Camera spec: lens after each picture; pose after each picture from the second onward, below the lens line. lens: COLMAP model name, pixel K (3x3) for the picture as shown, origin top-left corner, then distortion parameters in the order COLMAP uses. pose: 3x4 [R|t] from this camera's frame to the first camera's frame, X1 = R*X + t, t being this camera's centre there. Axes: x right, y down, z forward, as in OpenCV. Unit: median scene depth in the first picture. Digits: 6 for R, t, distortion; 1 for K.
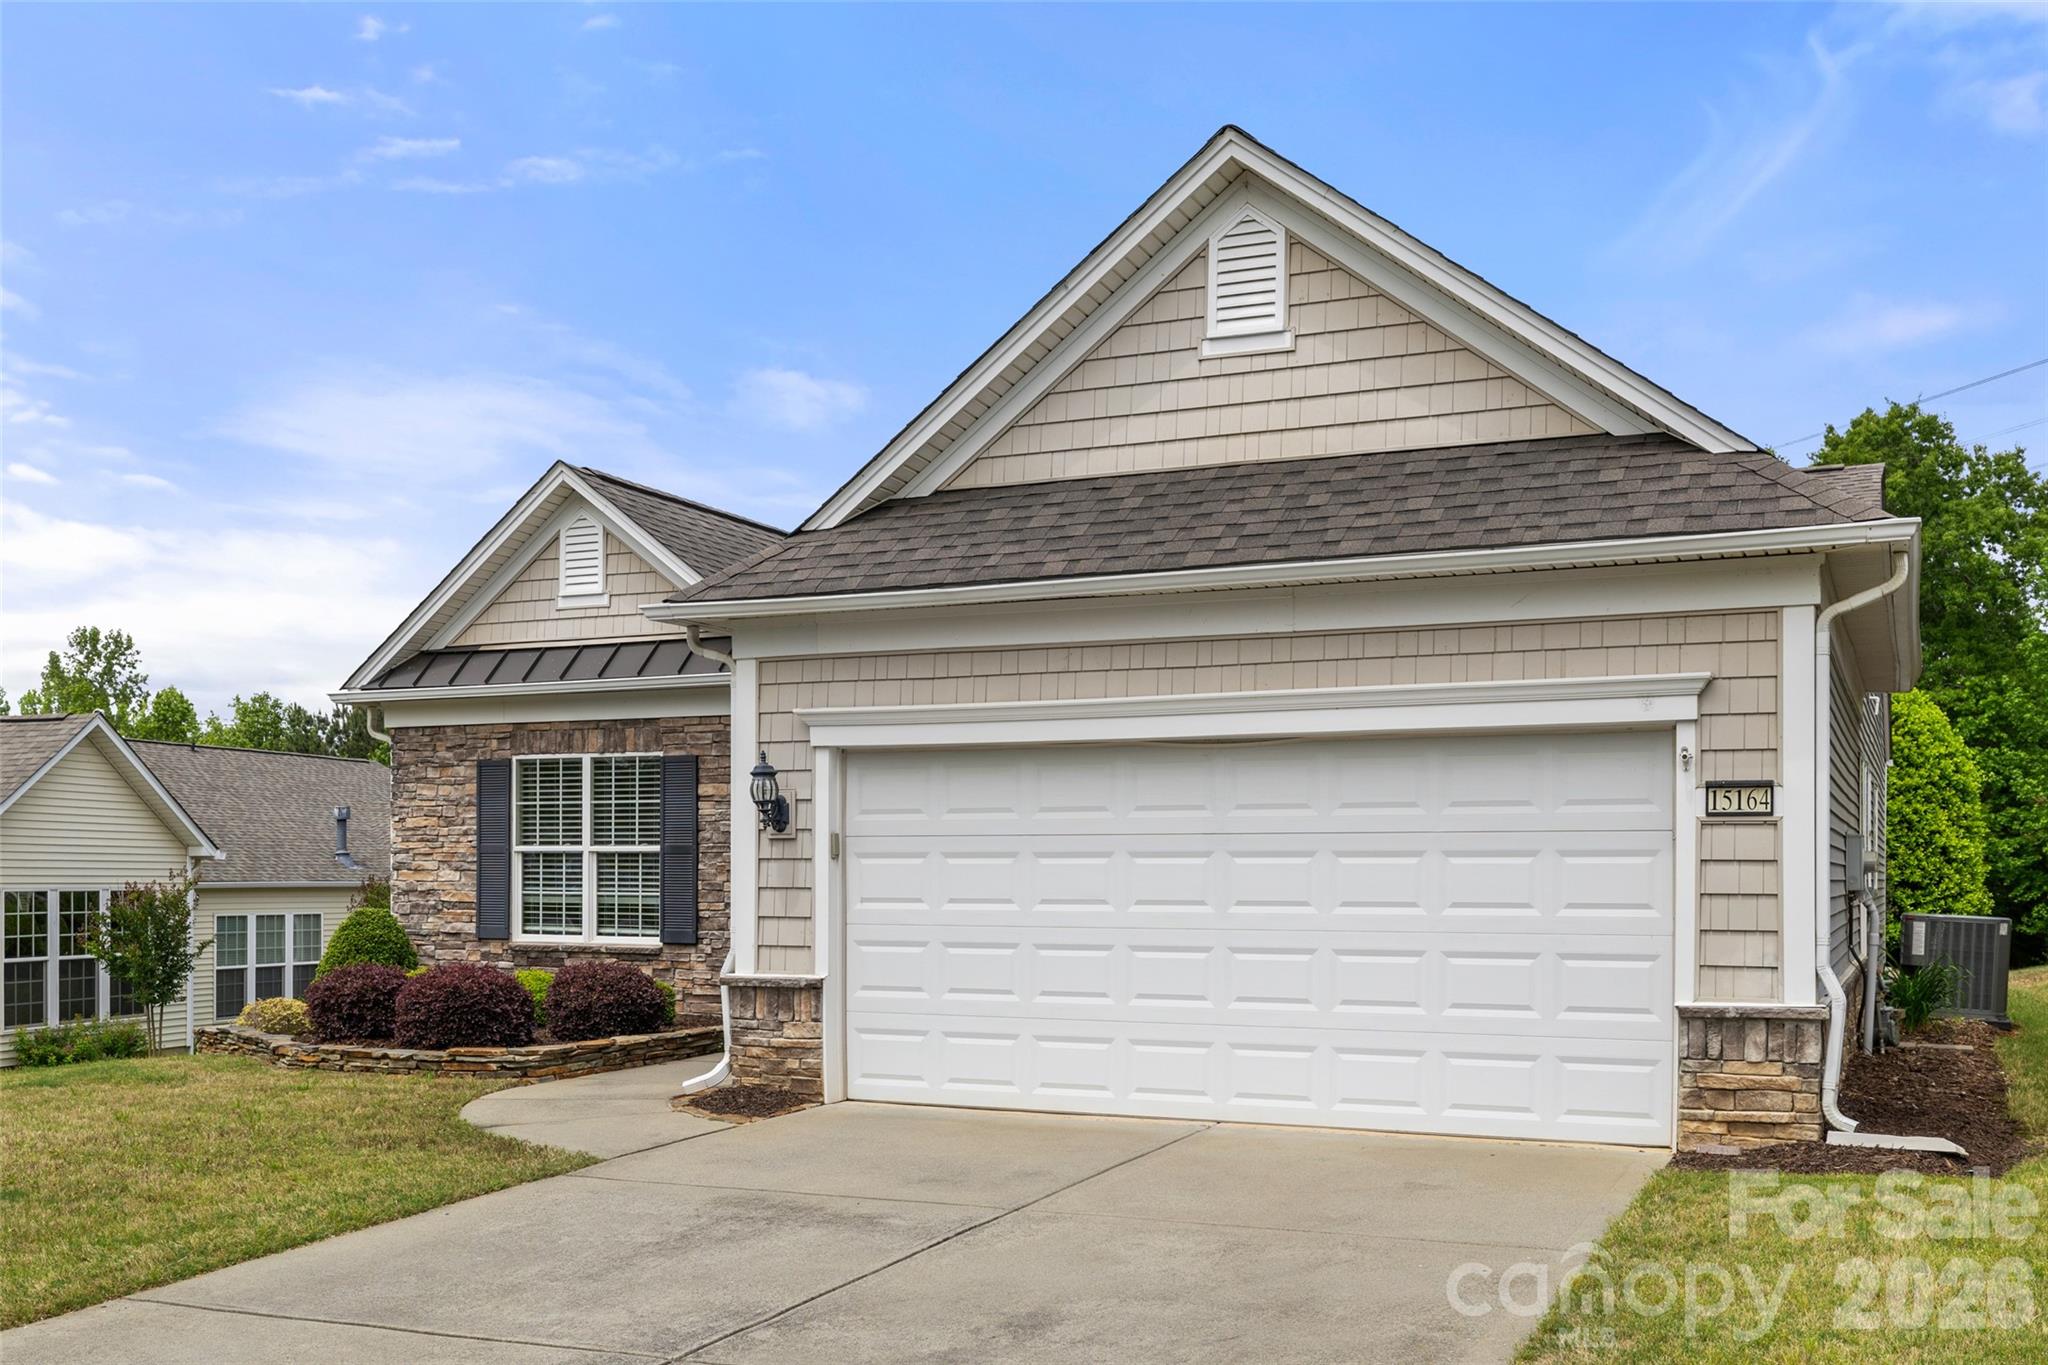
lens RADIAL K [[1778.1, 0, 1024.0], [0, 1778.1, 682.5], [0, 0, 1]] dist [-0.004060, -0.003083]
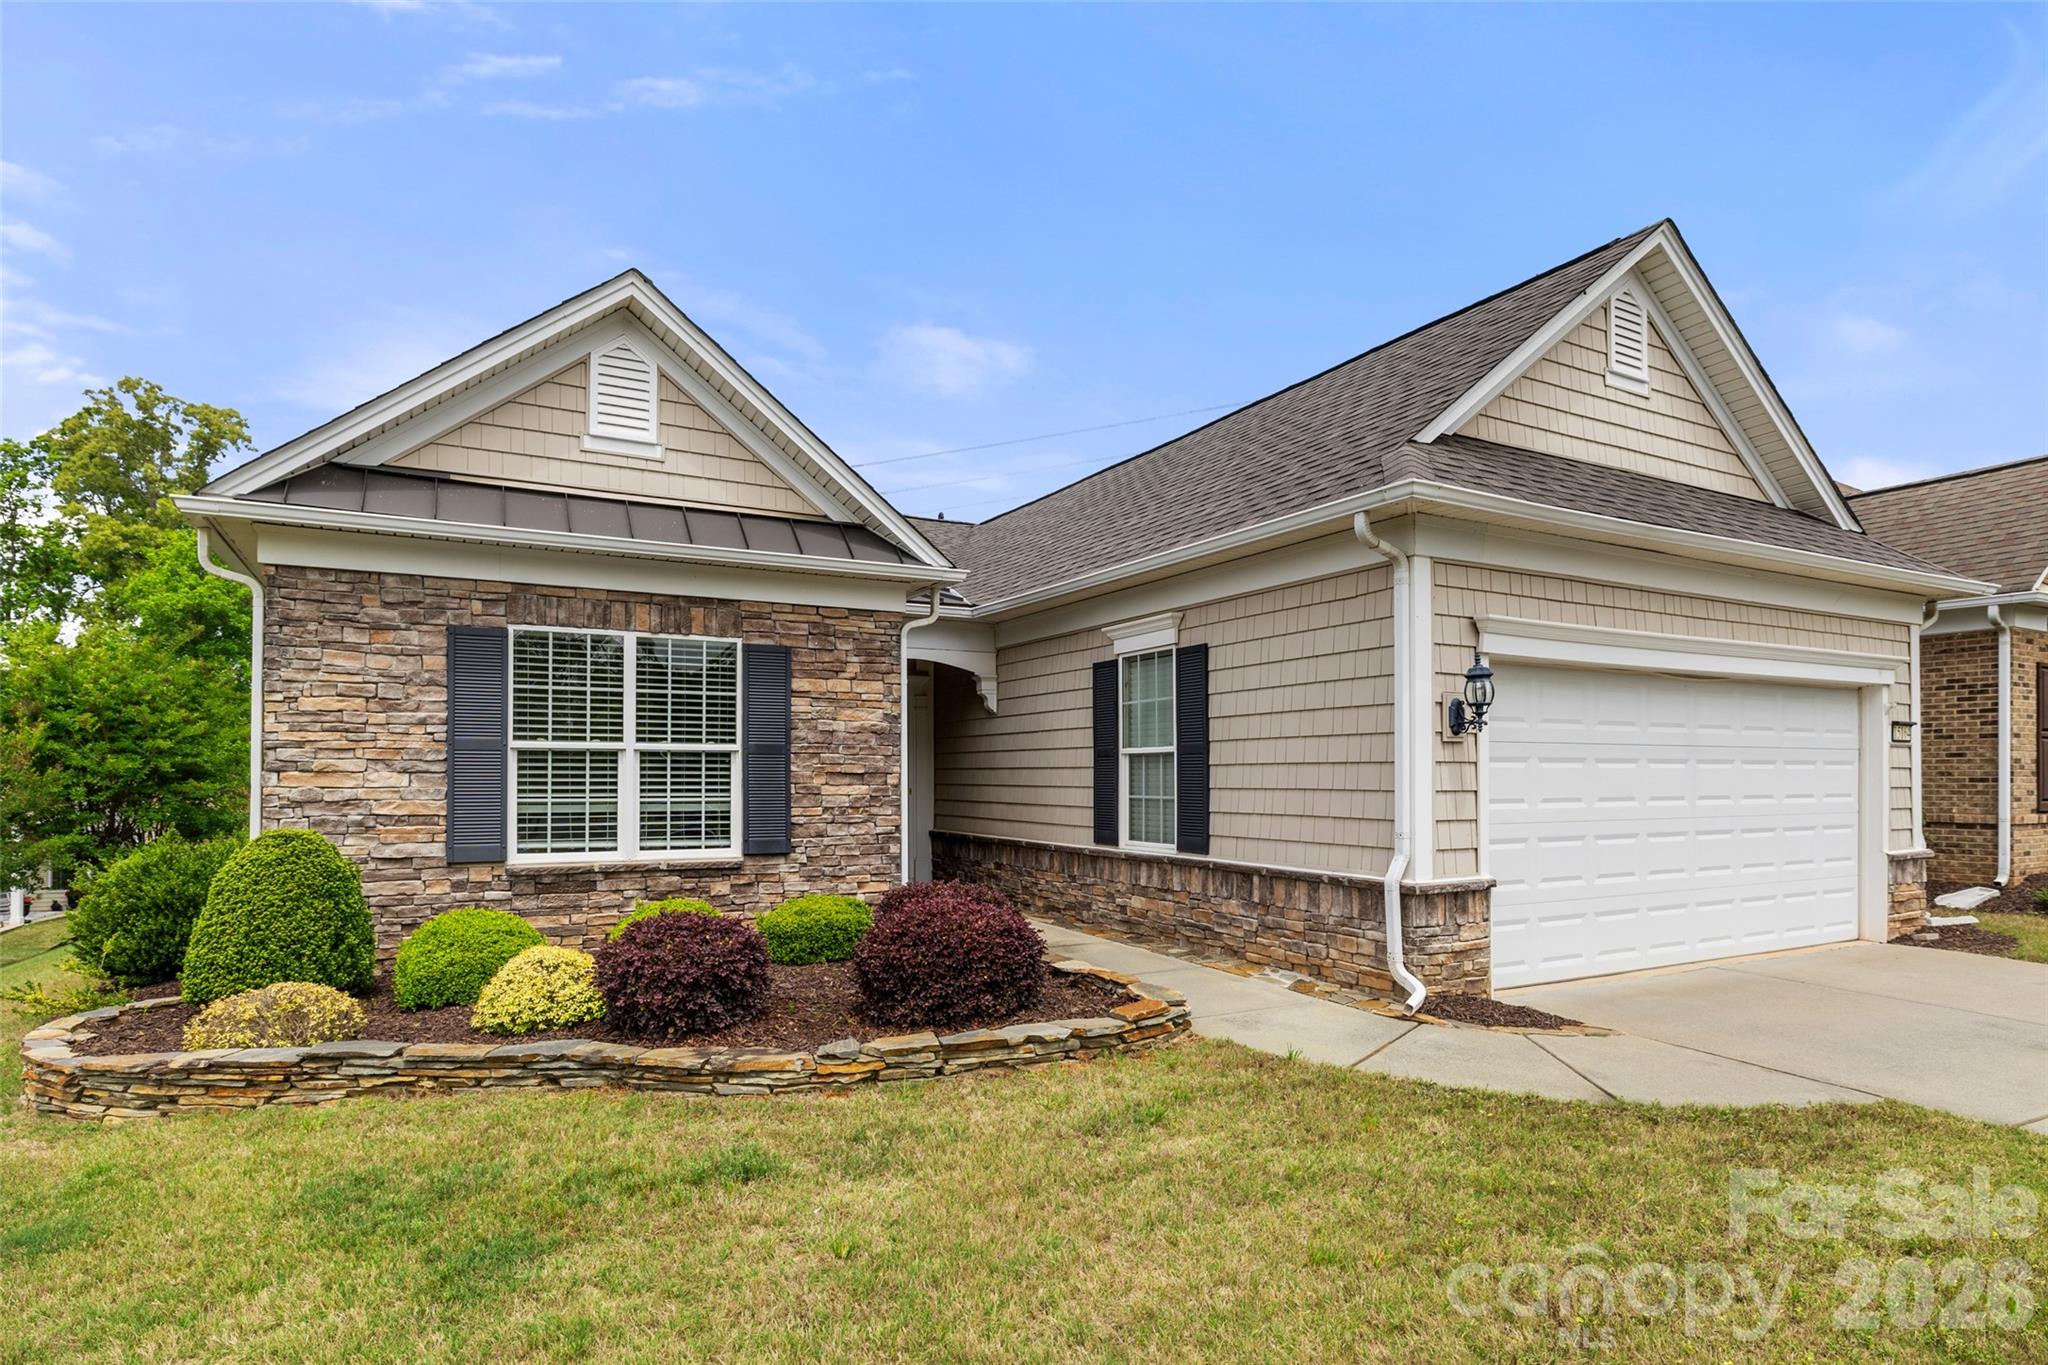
lens RADIAL K [[1049.0, 0, 1024.0], [0, 1049.0, 682.5], [0, 0, 1]] dist [-0.001576, 0.000281]
pose [[0.639340, 0.064792, 0.766190, -0.503188], [-0.082059, 0.996502, -0.015795, 0.056426], [-0.764533, -0.052775, 0.642420, 0.546120]]
